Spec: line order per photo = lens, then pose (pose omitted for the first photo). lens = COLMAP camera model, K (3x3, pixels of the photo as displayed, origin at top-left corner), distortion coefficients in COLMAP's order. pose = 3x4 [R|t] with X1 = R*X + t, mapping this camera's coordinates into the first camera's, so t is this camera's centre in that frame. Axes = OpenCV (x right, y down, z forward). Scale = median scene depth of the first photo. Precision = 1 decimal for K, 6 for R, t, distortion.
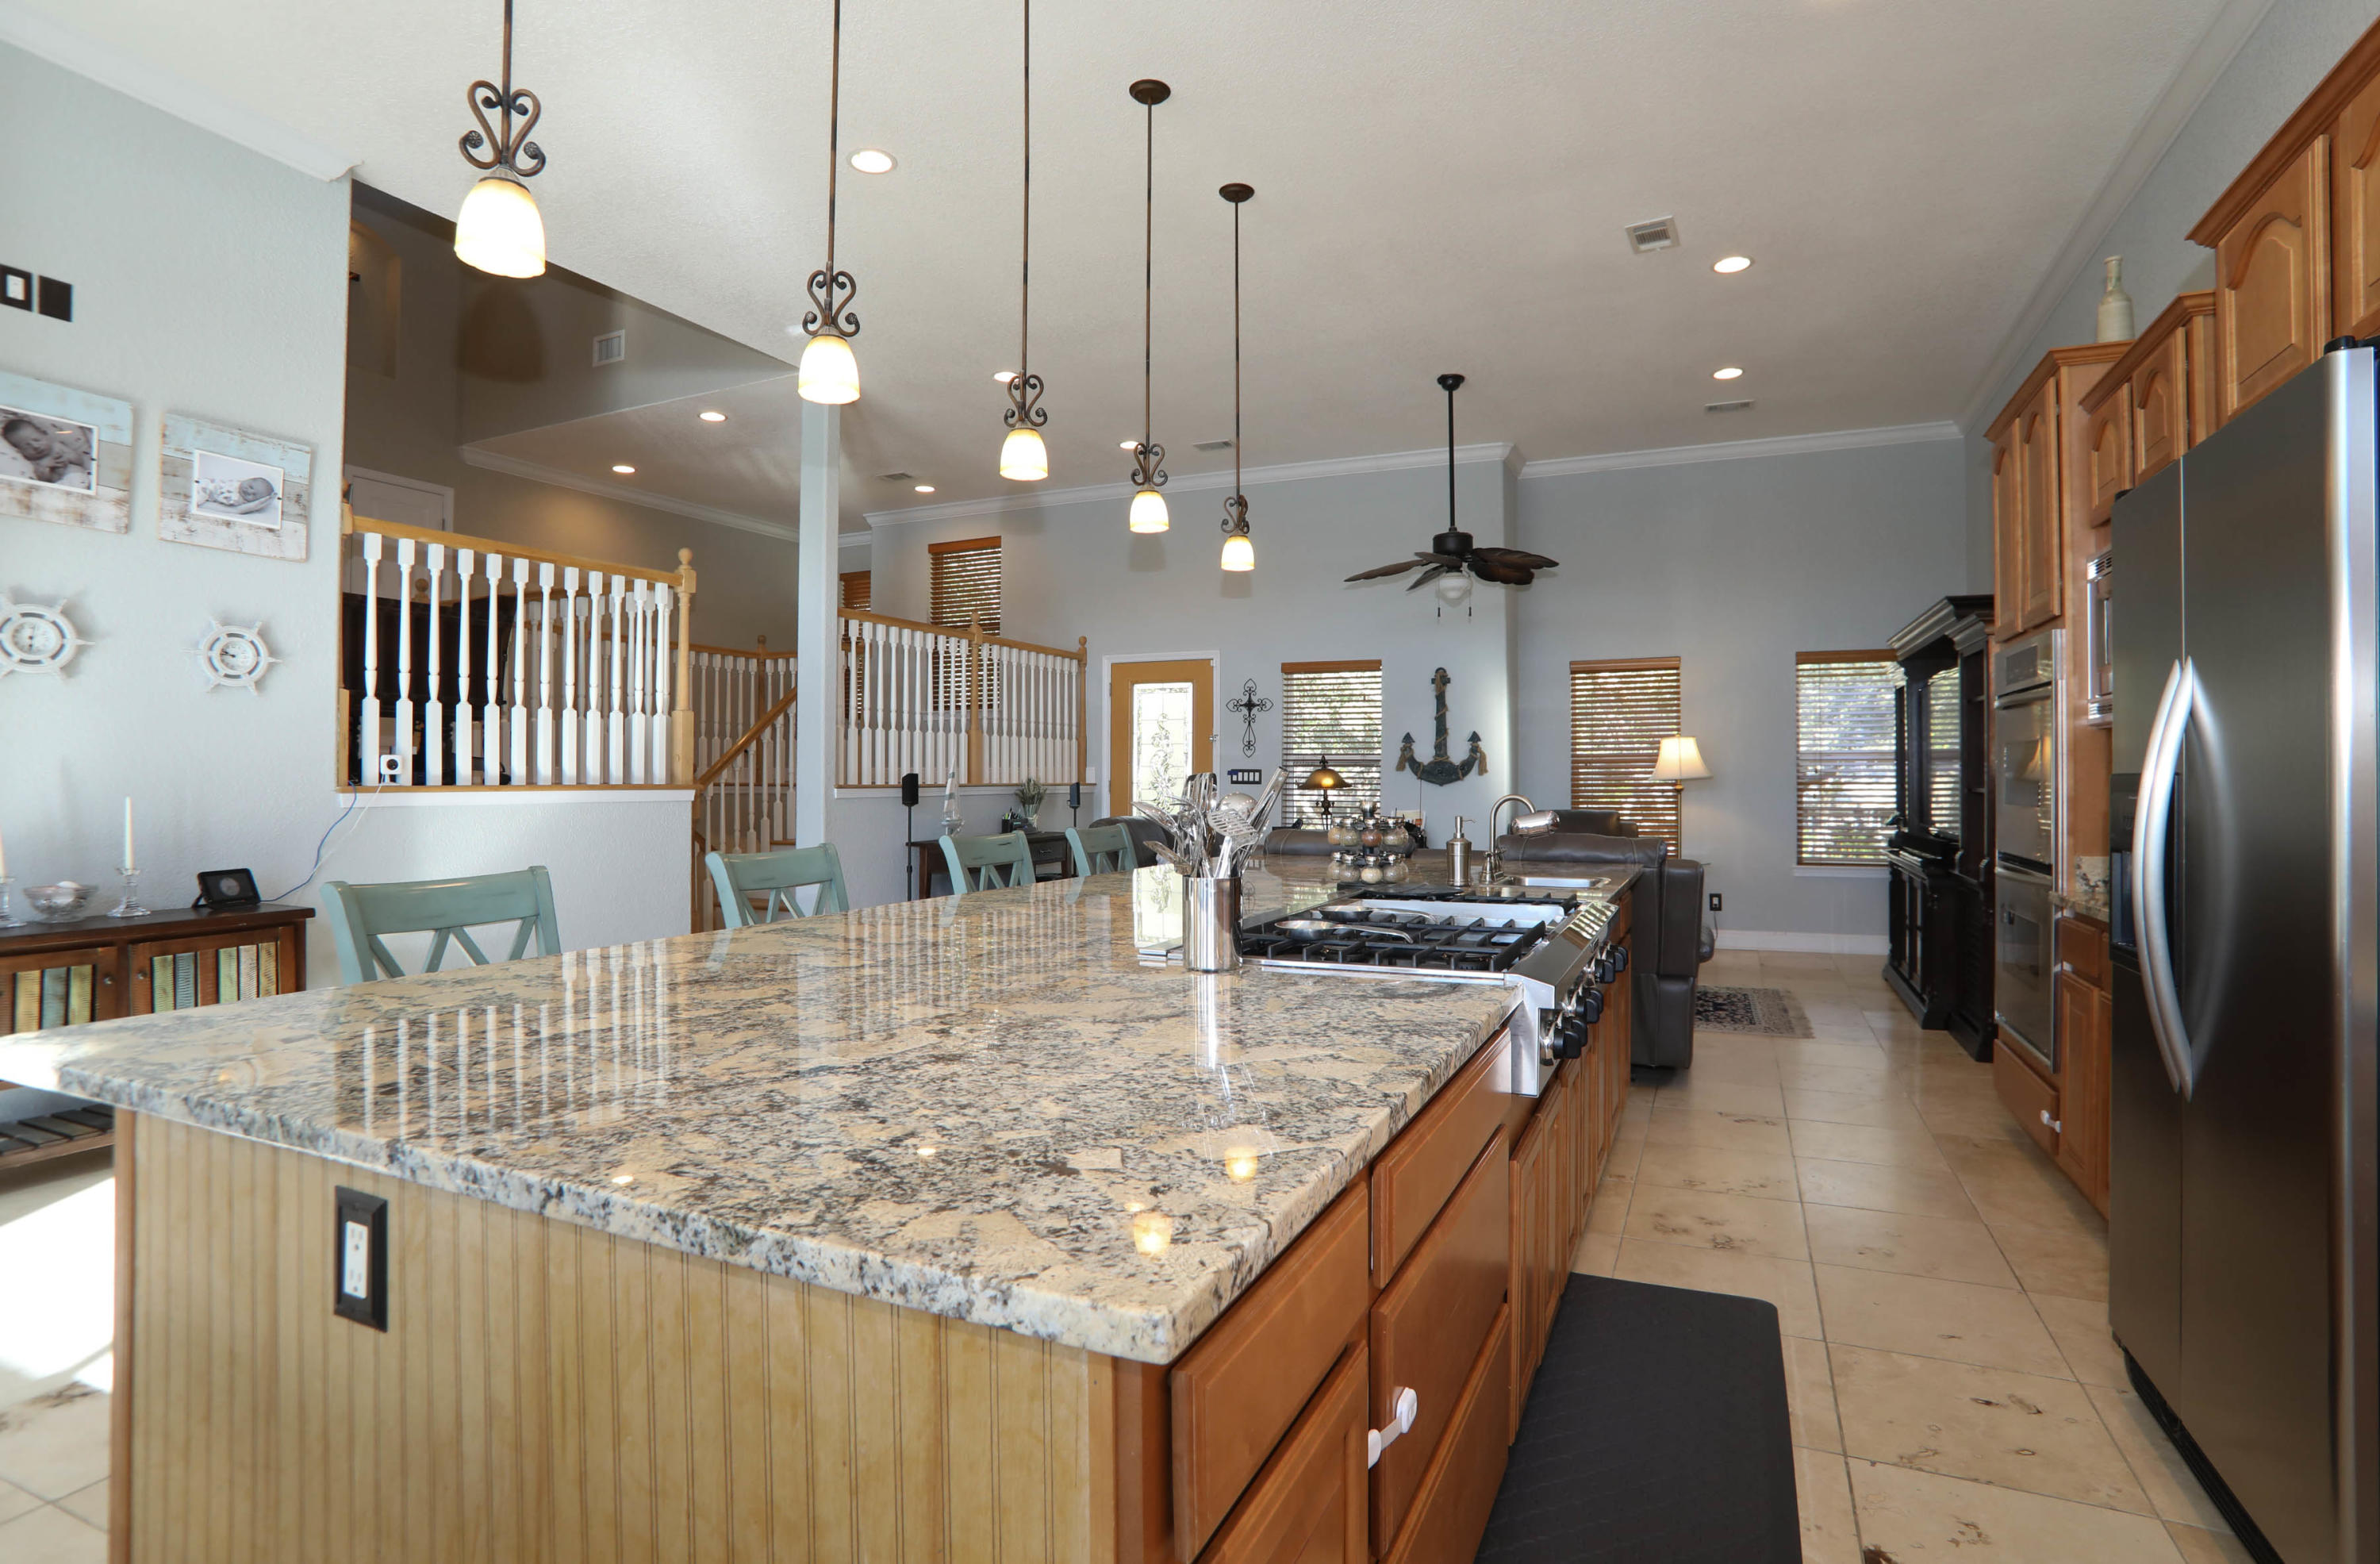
lens RADIAL K [[1215.3, 0, 1177.6], [0, 1215.3, 750.1], [0, 0, 1]] dist [-0.000420, 0.000165]
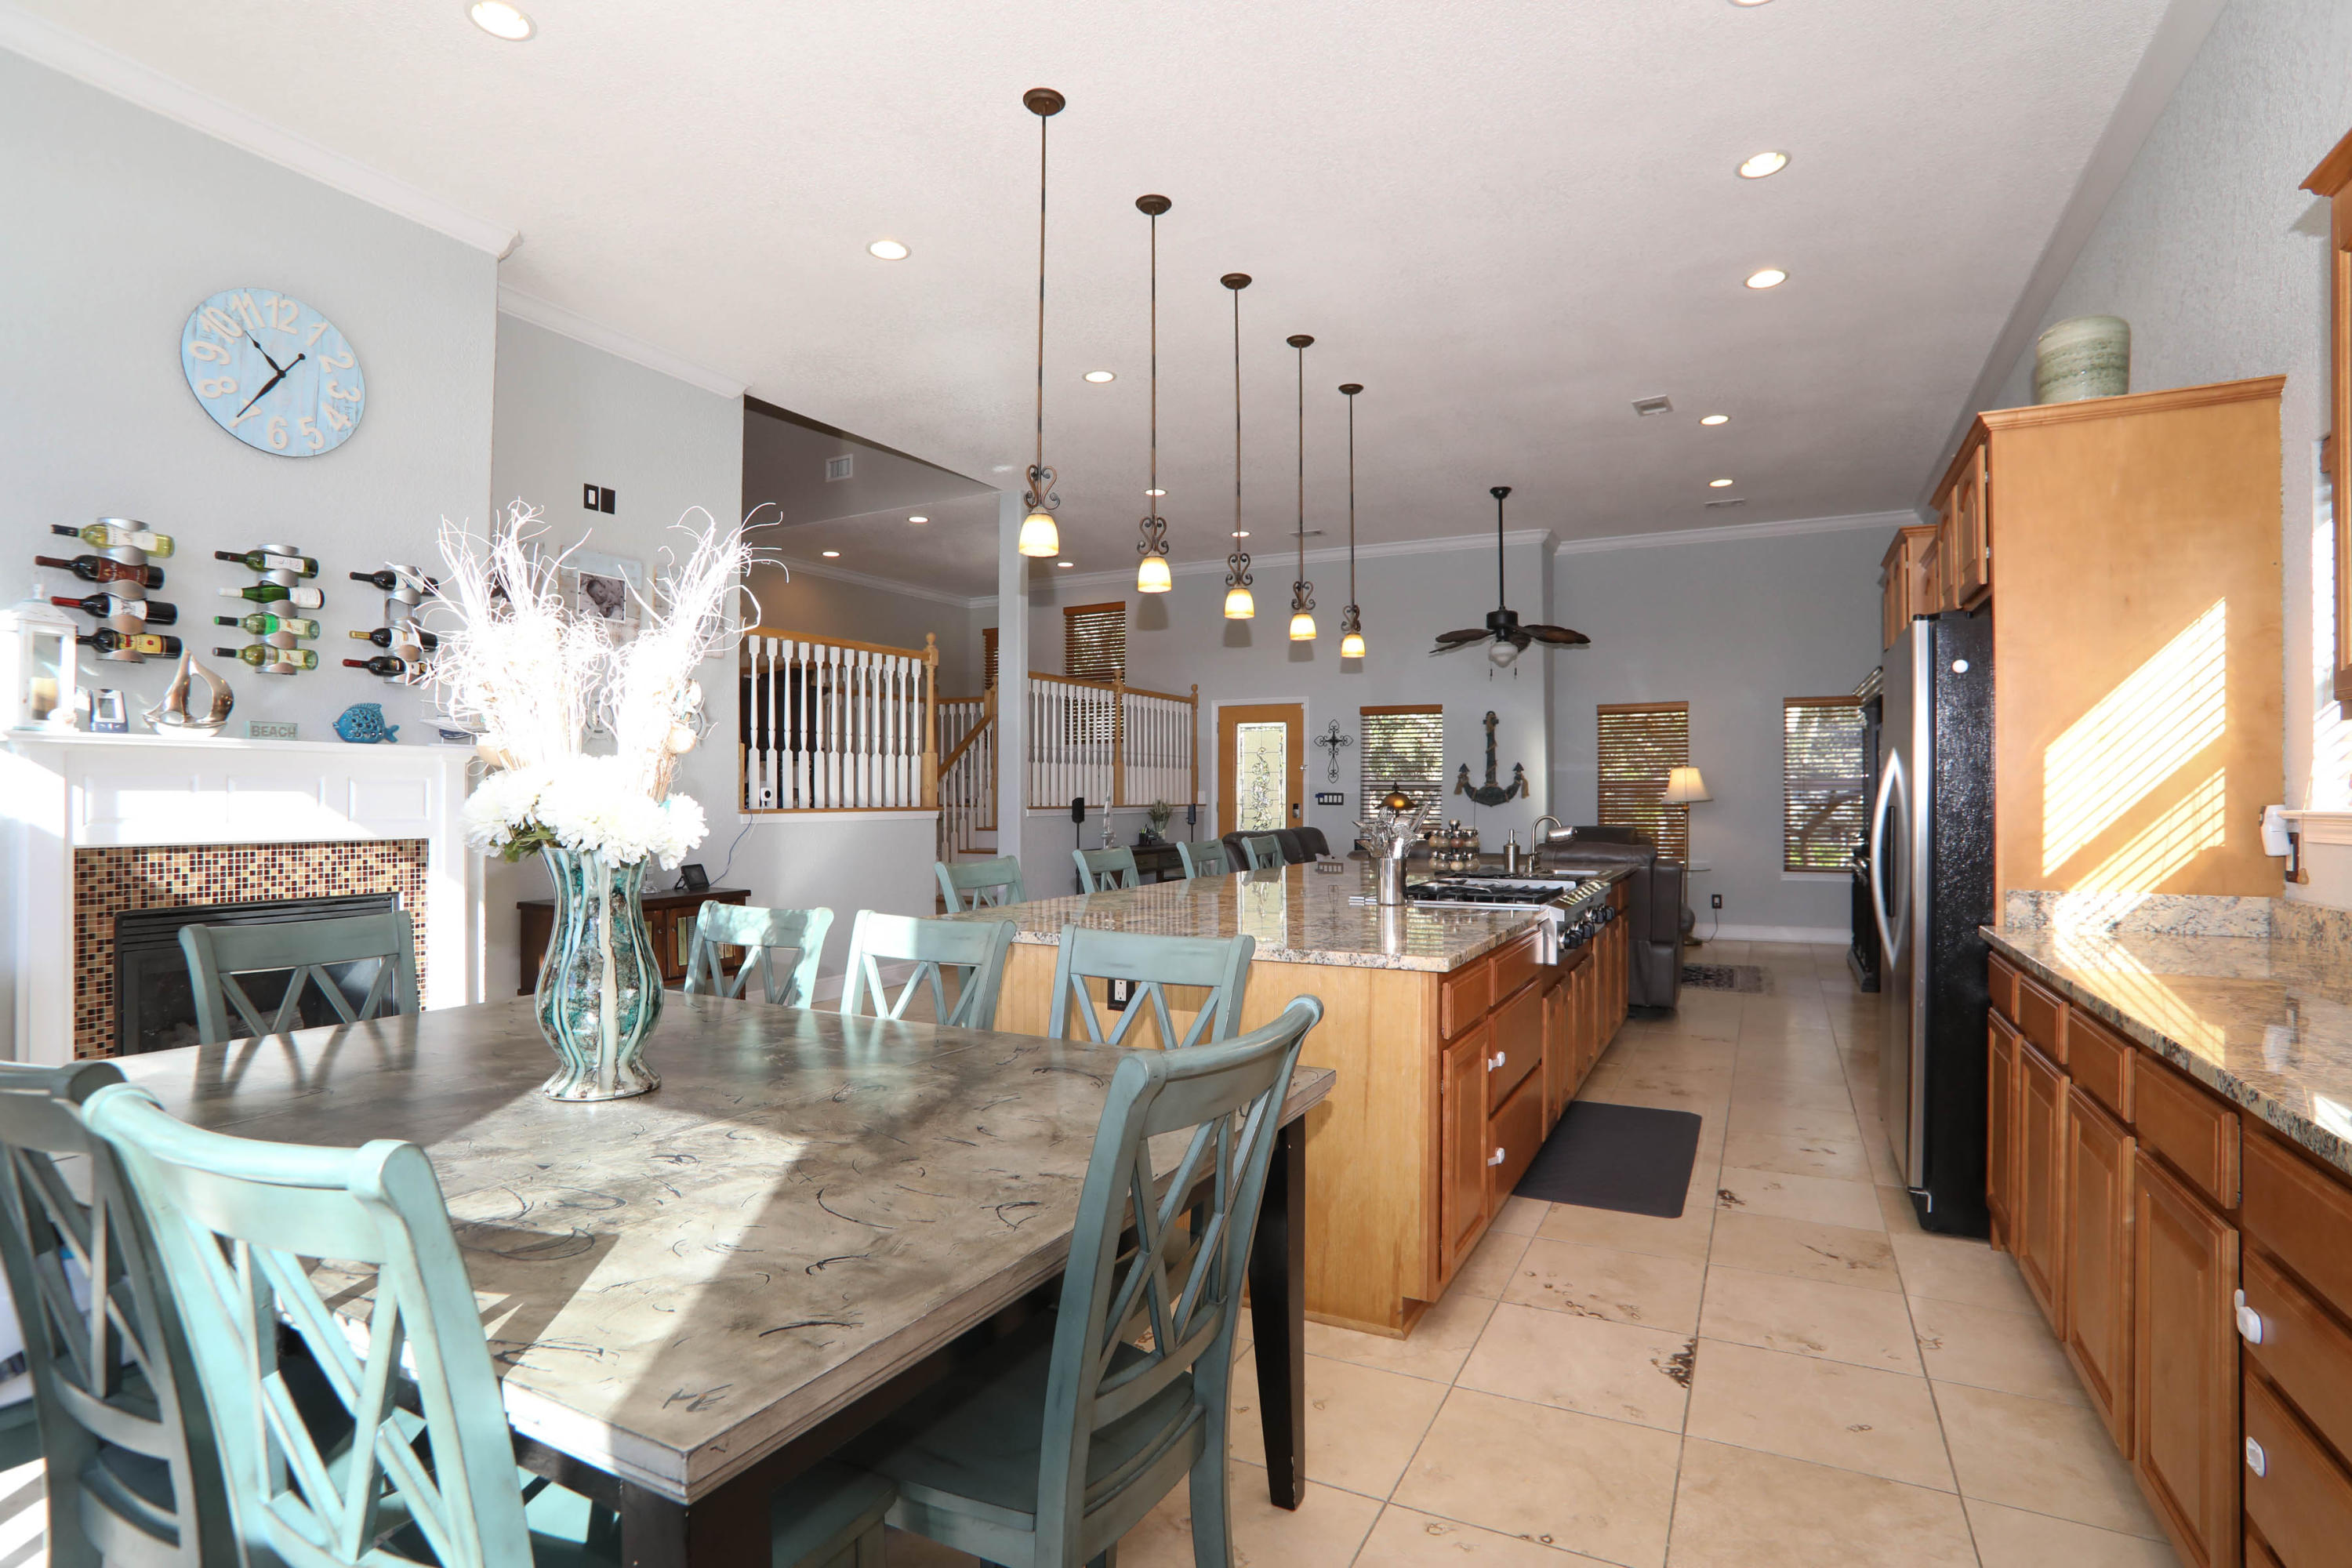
lens RADIAL K [[1164.4, 0, 1169.3], [0, 1164.4, 788.4], [0, 0, 1]] dist [-0.007377, 0.000066]
pose [[0.998805, -0.001373, -0.048859, -0.065481], [0.002189, 0.999859, 0.016662, -0.011696], [0.048829, -0.016749, 0.998667, -0.249432]]
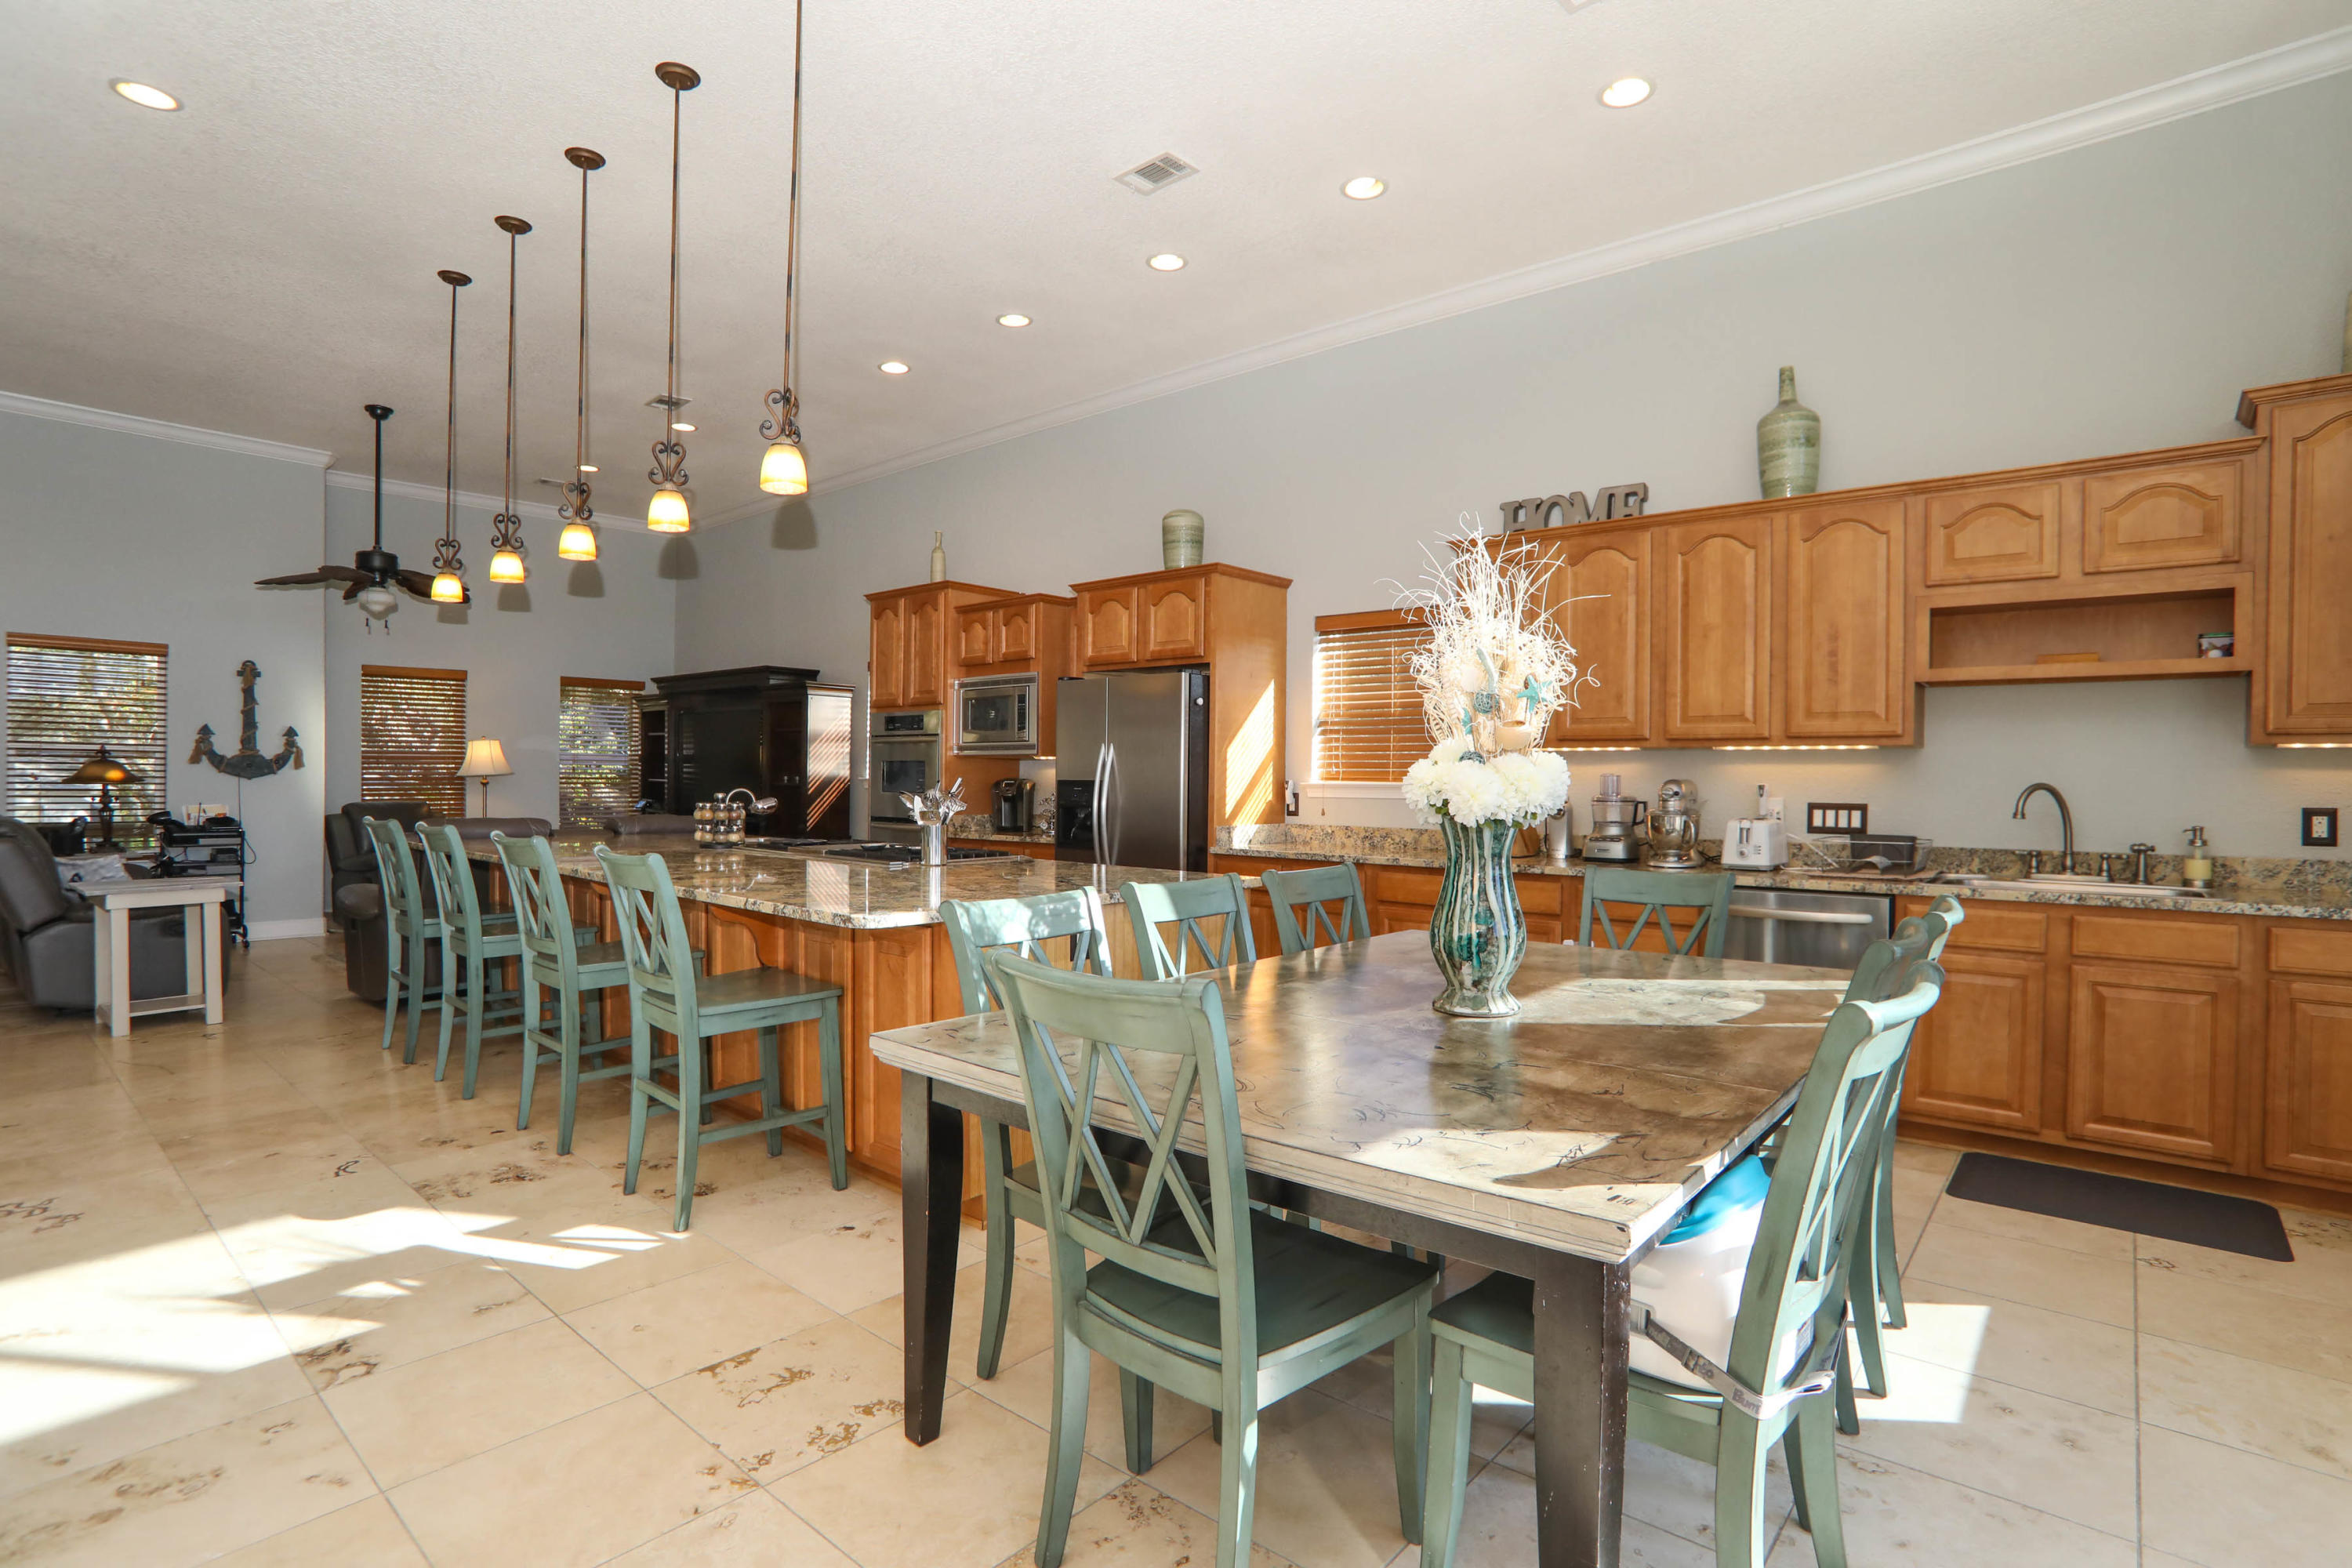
lens RADIAL K [[1164.4, 0, 1169.3], [0, 1164.4, 788.4], [0, 0, 1]] dist [-0.007377, 0.000066]
pose [[0.306335, -0.009848, 0.951873, -0.555910], [-0.031023, 0.999312, 0.020323, -0.007387], [-0.951418, -0.035756, 0.305819, -0.011197]]
